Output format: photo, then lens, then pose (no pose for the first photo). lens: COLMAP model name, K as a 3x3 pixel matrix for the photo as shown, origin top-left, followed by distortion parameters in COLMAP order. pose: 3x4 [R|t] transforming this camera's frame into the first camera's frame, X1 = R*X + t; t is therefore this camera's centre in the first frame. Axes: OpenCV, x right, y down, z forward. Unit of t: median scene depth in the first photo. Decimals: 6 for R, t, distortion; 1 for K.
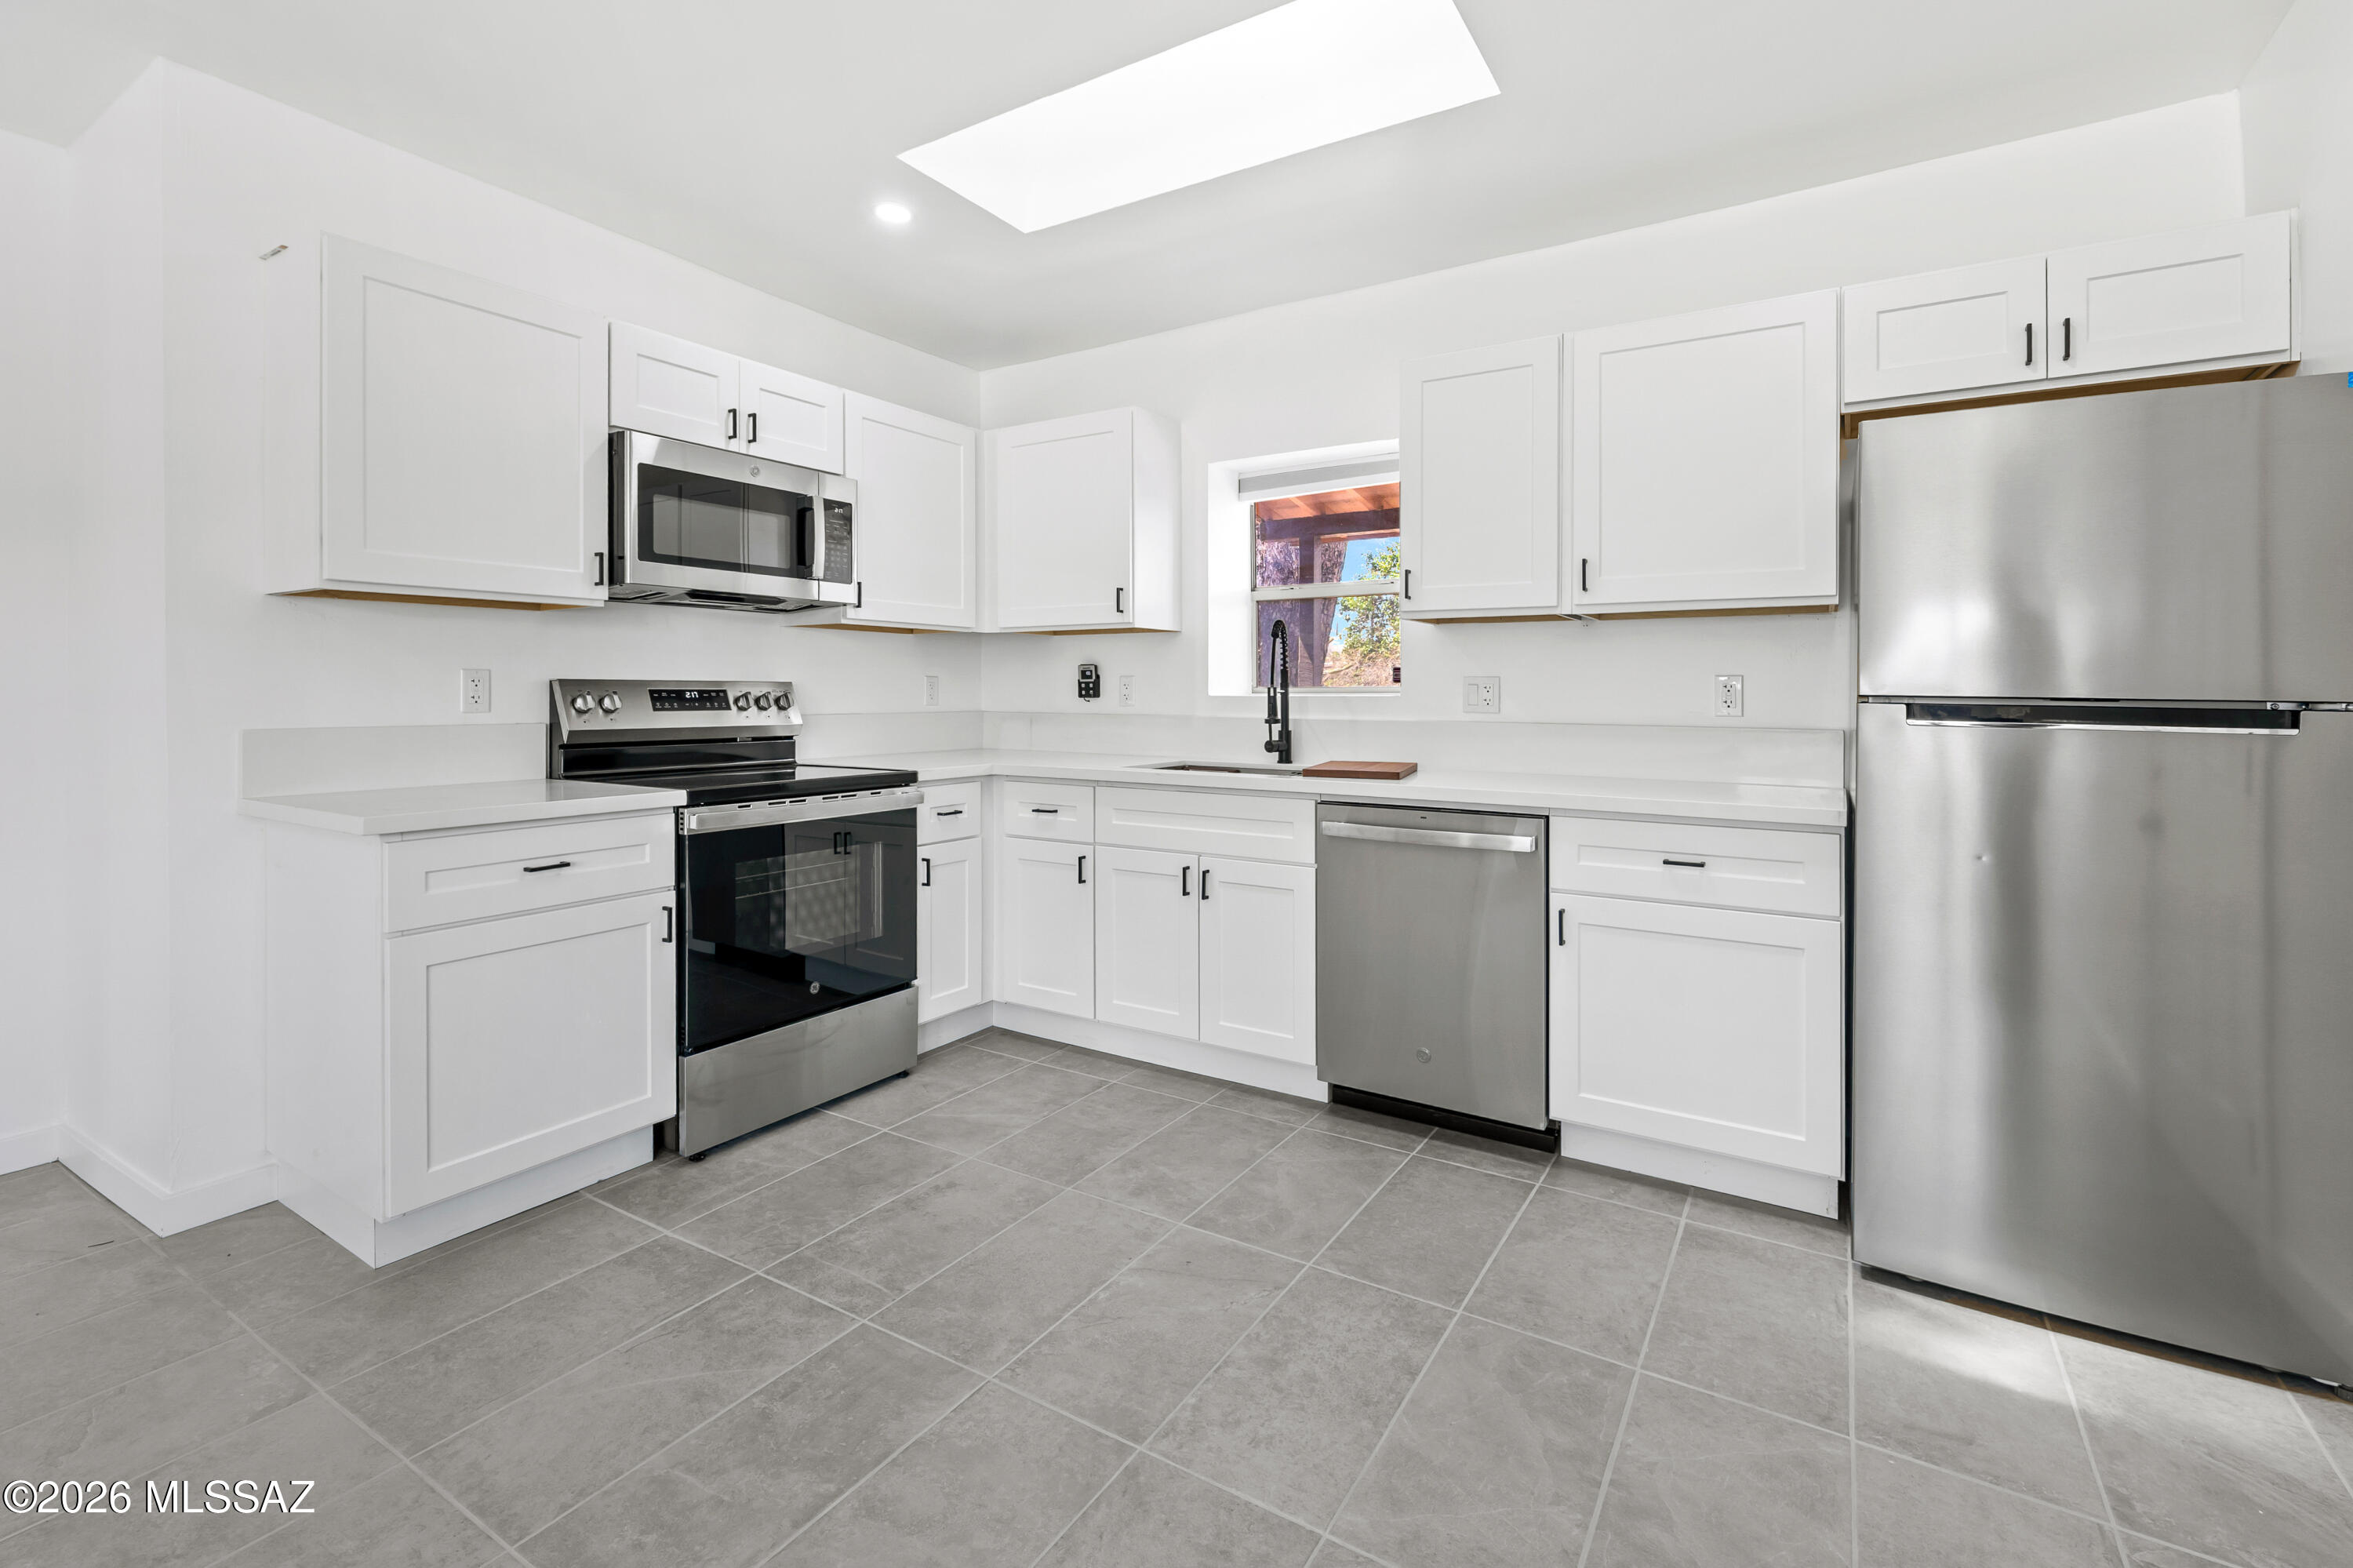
lens RADIAL K [[1048.2, 0, 1156.8], [0, 1048.2, 693.7], [0, 0, 1]] dist [0.000327, -0.001333]
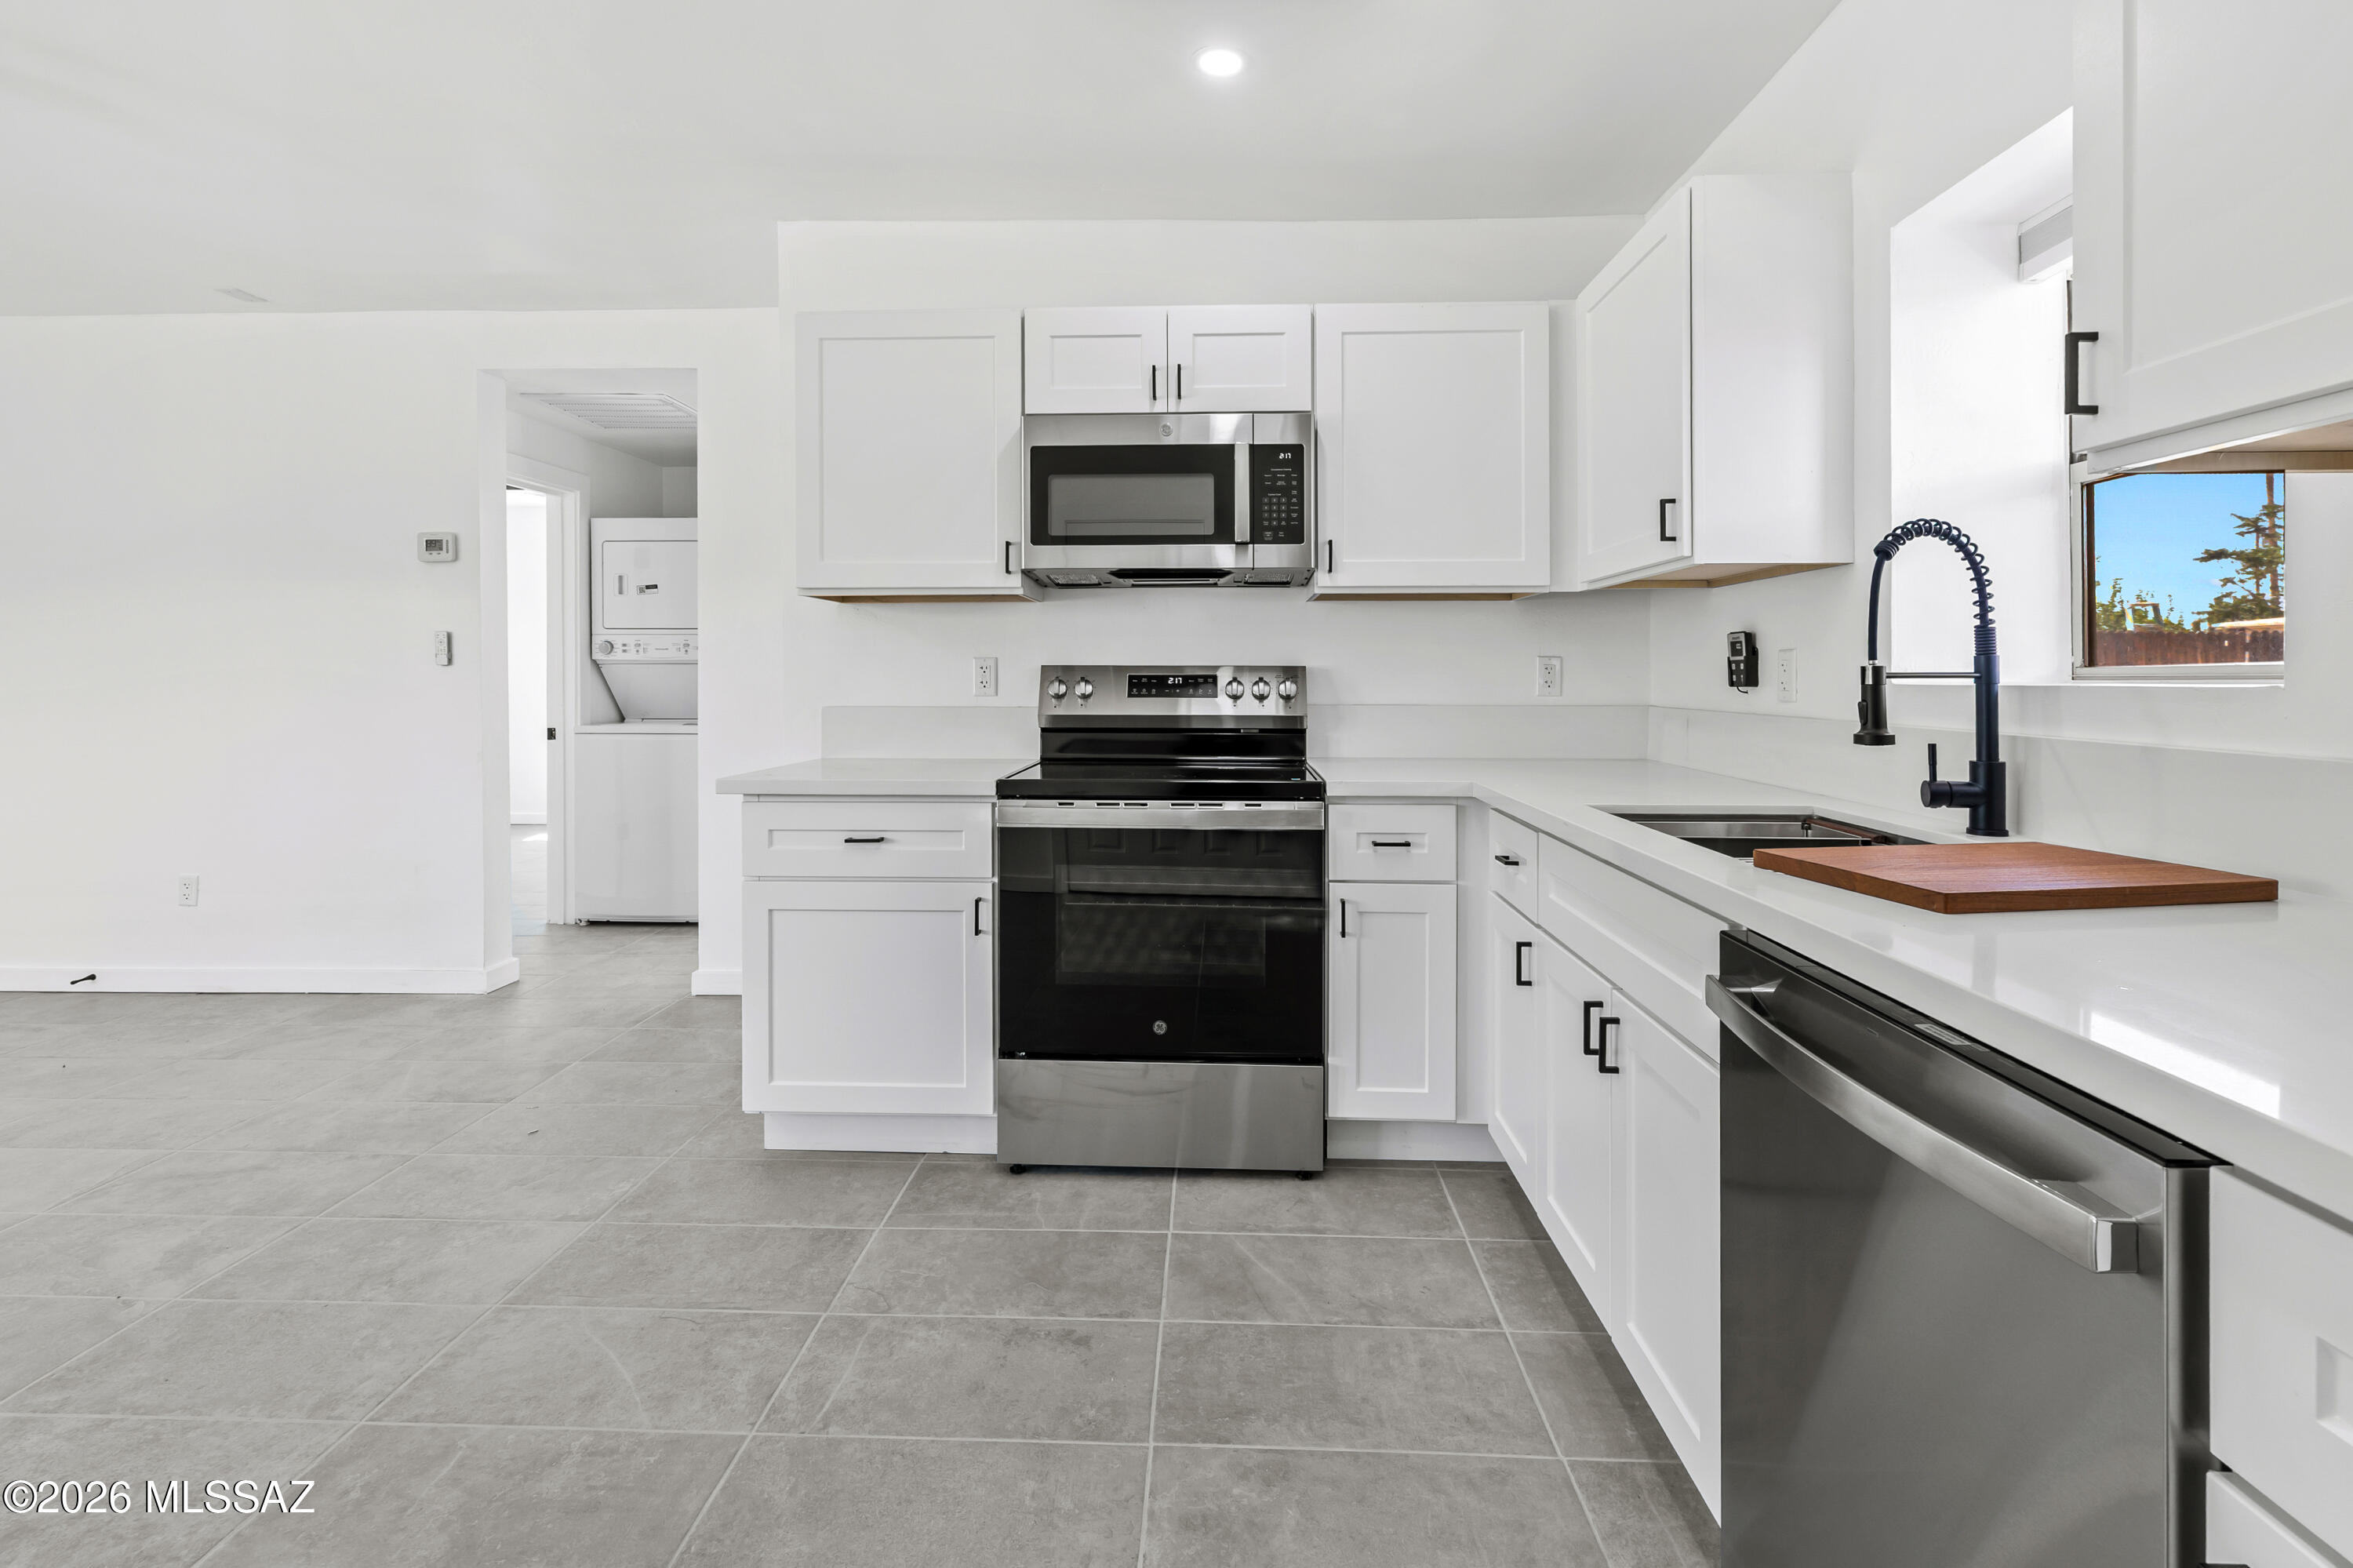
lens RADIAL K [[1048.2, 0, 1192.4], [0, 1048.2, 682.2], [0, 0, 1]] dist [0.000327, -0.001333]
pose [[0.513939, 0.002205, -0.857824, 0.419354], [-0.001523, 0.999997, 0.001658, 0.000904], [0.857826, 0.000455, 0.513941, 0.599335]]
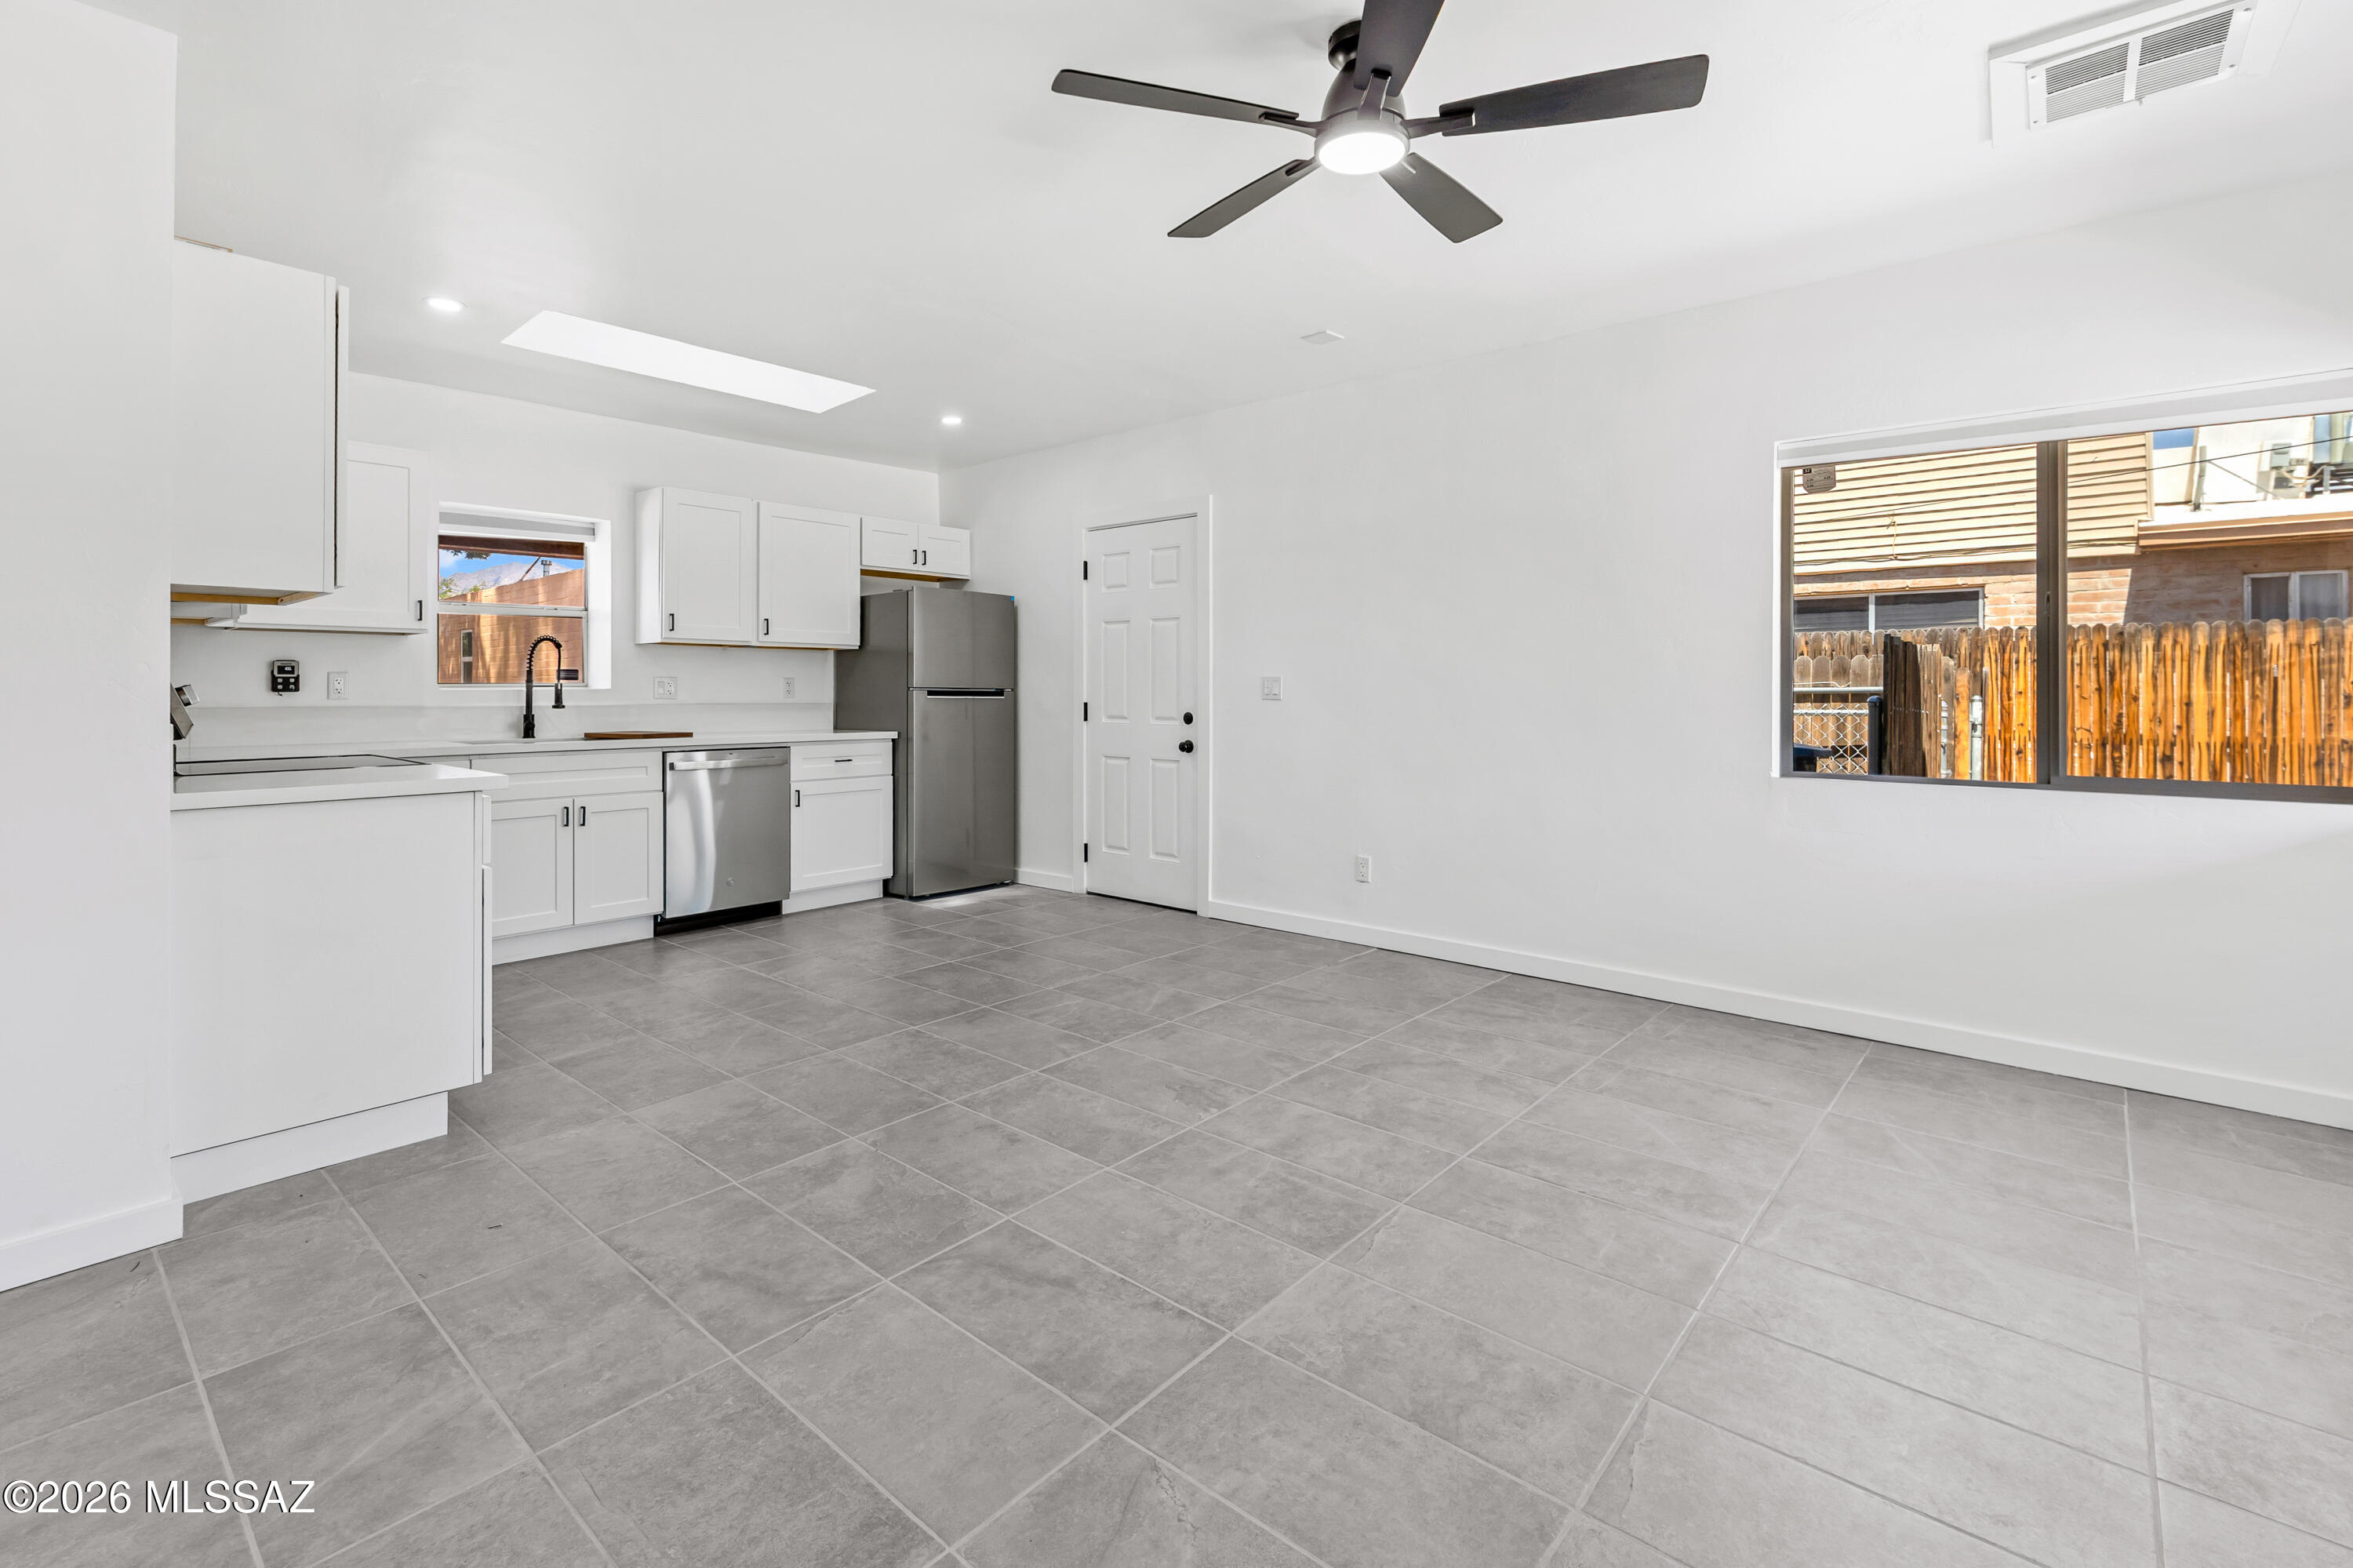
lens RADIAL K [[1048.2, 0, 1209.2], [0, 1048.2, 697.3], [0, 0, 1]] dist [0.000327, -0.001333]
pose [[0.118706, -0.008902, 0.992890, -1.433138], [0.002895, 0.999959, 0.008619, 0.004247], [-0.992925, 0.001851, 0.118727, -0.061353]]
